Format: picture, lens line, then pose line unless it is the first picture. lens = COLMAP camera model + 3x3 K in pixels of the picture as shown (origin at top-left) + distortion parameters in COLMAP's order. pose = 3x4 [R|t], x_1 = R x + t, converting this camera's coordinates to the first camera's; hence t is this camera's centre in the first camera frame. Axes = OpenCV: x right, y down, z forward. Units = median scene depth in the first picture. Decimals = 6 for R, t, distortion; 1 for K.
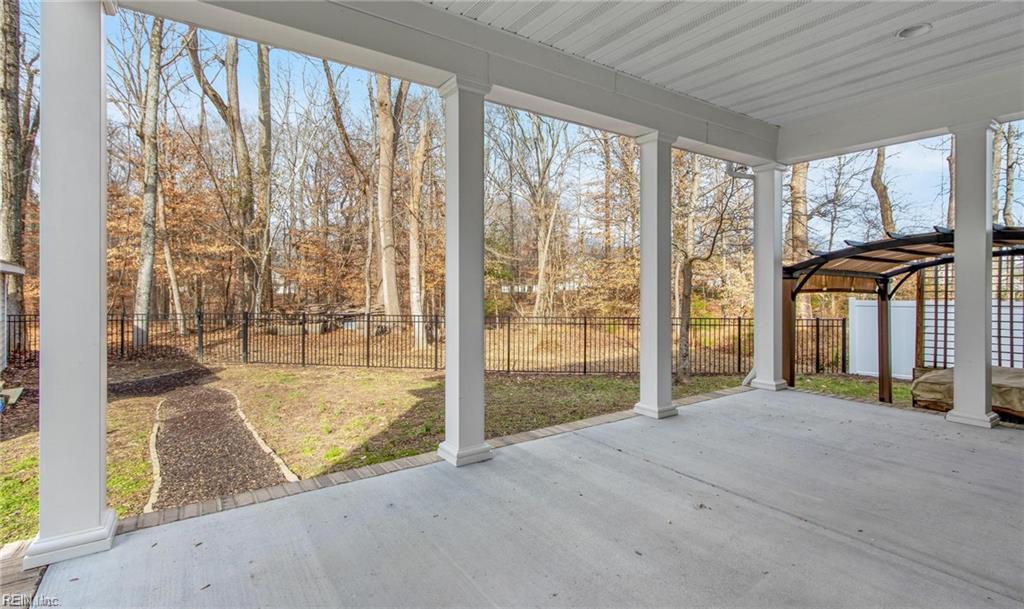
lens RADIAL K [[480.0, 0, 508.3], [0, 480.0, 296.3], [0, 0, 1]] dist [0.000335, 0.000153]
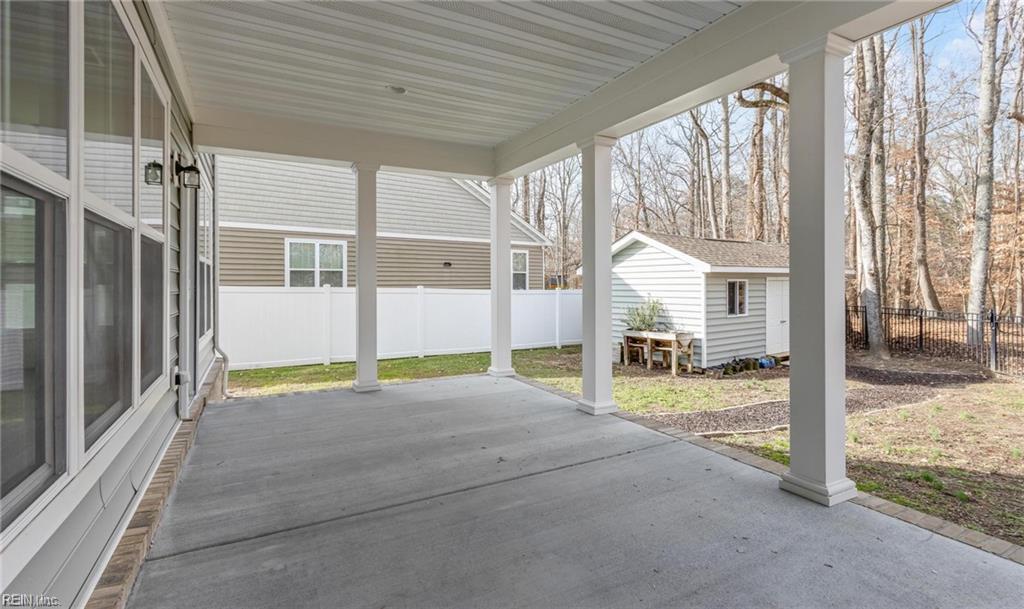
lens RADIAL K [[480.0, 0, 508.2], [0, 480.0, 293.8], [0, 0, 1]] dist [0.000335, 0.000153]
pose [[-0.125591, 0.009208, -0.992039, 1.394867], [-0.010504, 0.999889, 0.010611, -0.014997], [0.992027, 0.011753, -0.125480, 0.982647]]
